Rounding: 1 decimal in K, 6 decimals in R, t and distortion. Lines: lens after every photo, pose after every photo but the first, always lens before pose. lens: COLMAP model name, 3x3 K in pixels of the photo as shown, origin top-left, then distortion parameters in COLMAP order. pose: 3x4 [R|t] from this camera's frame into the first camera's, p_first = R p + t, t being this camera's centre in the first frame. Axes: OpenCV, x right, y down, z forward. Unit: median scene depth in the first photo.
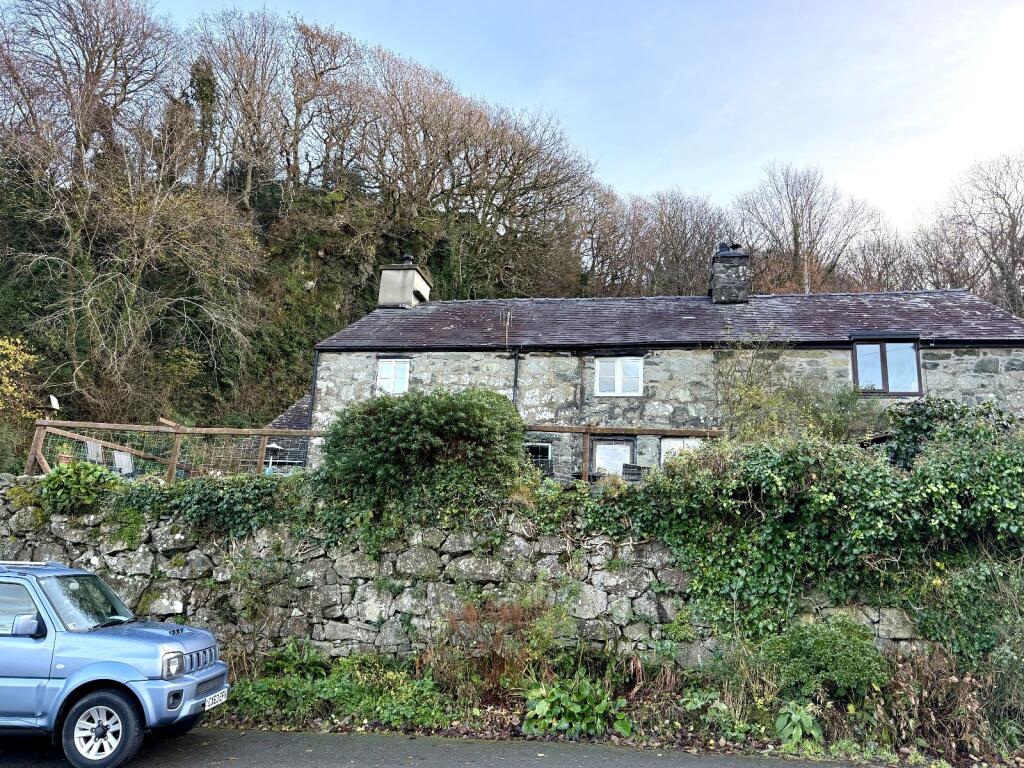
lens RADIAL K [[731.7, 0, 512.0], [0, 731.7, 384.0], [0, 0, 1]] dist [0.087443, -0.090183]
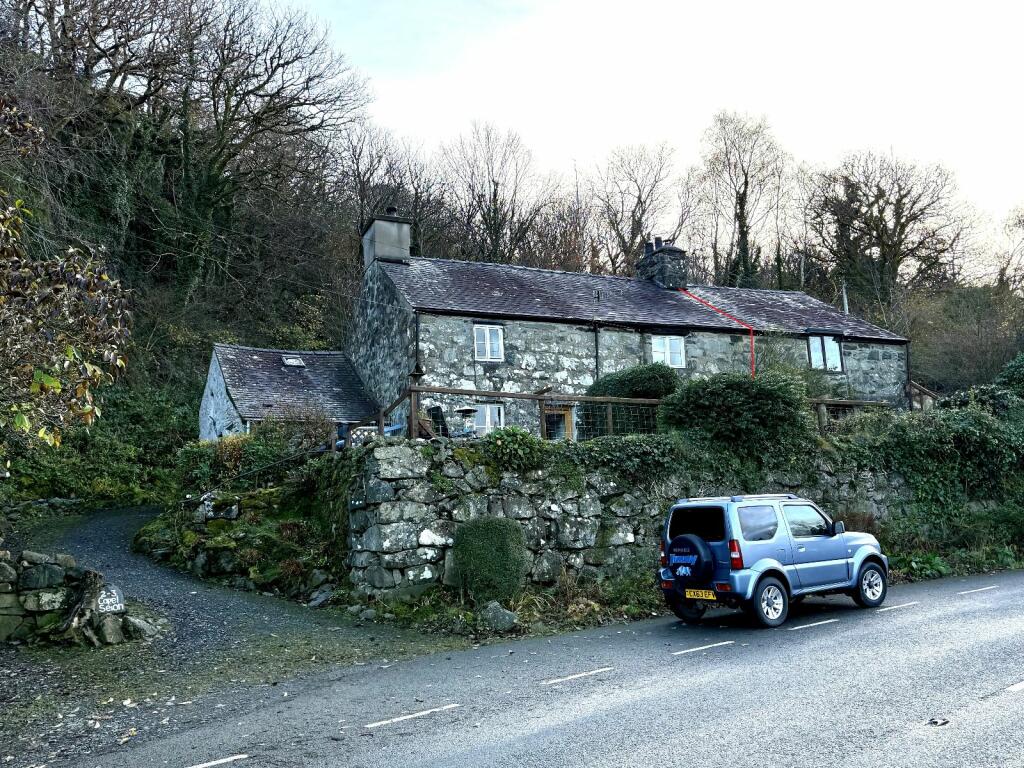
lens RADIAL K [[885.6, 0, 512.0], [0, 885.6, 384.0], [0, 0, 1]] dist [0.180118, -0.337322]
pose [[0.813440, 0.014202, 0.581476, -0.931577], [-0.057330, 0.996792, 0.055855, -0.024160], [-0.578817, -0.078771, 0.811644, -0.068411]]
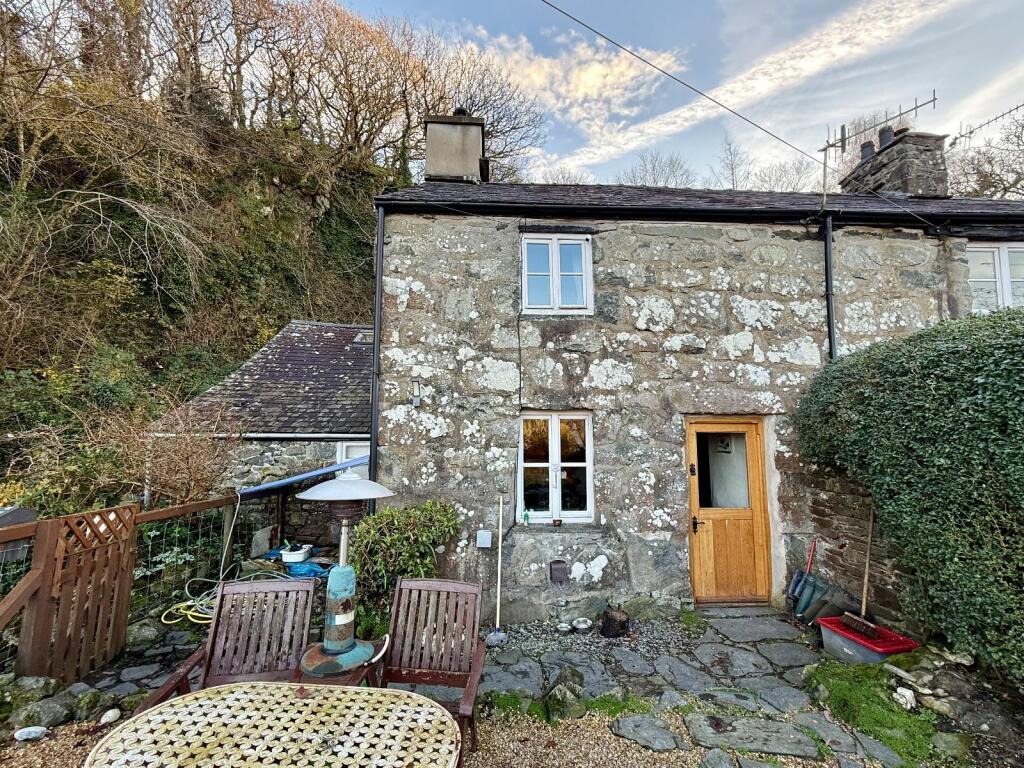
lens RADIAL K [[447.8, 0, 512.0], [0, 447.8, 384.0], [0, 0, 1]] dist [-0.002765, -0.000058]
pose [[0.966739, -0.025608, 0.254479, -0.280729], [-0.009293, 0.990801, 0.135006, 0.024306], [-0.255596, -0.132881, 0.957608, 0.767108]]
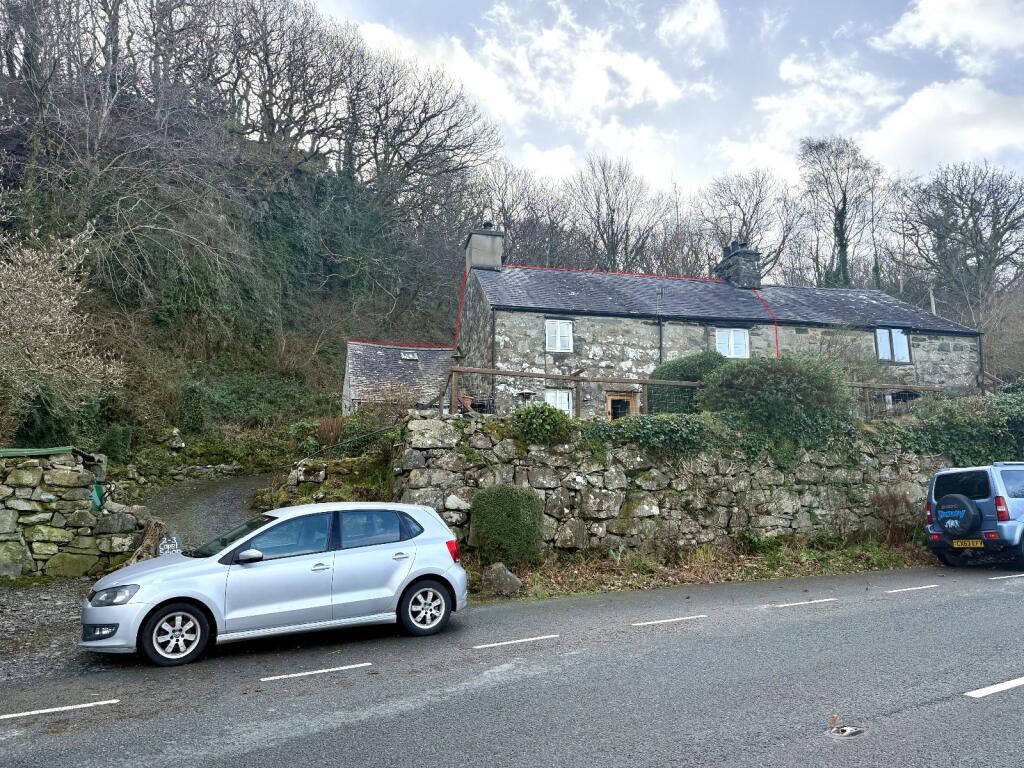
lens RADIAL K [[722.6, 0, 512.0], [0, 722.6, 384.0], [0, 0, 1]] dist [0.127190, -0.189820]
pose [[0.910081, 0.017669, 0.414054, -0.761971], [-0.047800, 0.996898, 0.062523, -0.000046], [-0.411665, -0.076693, 0.908103, -0.048568]]
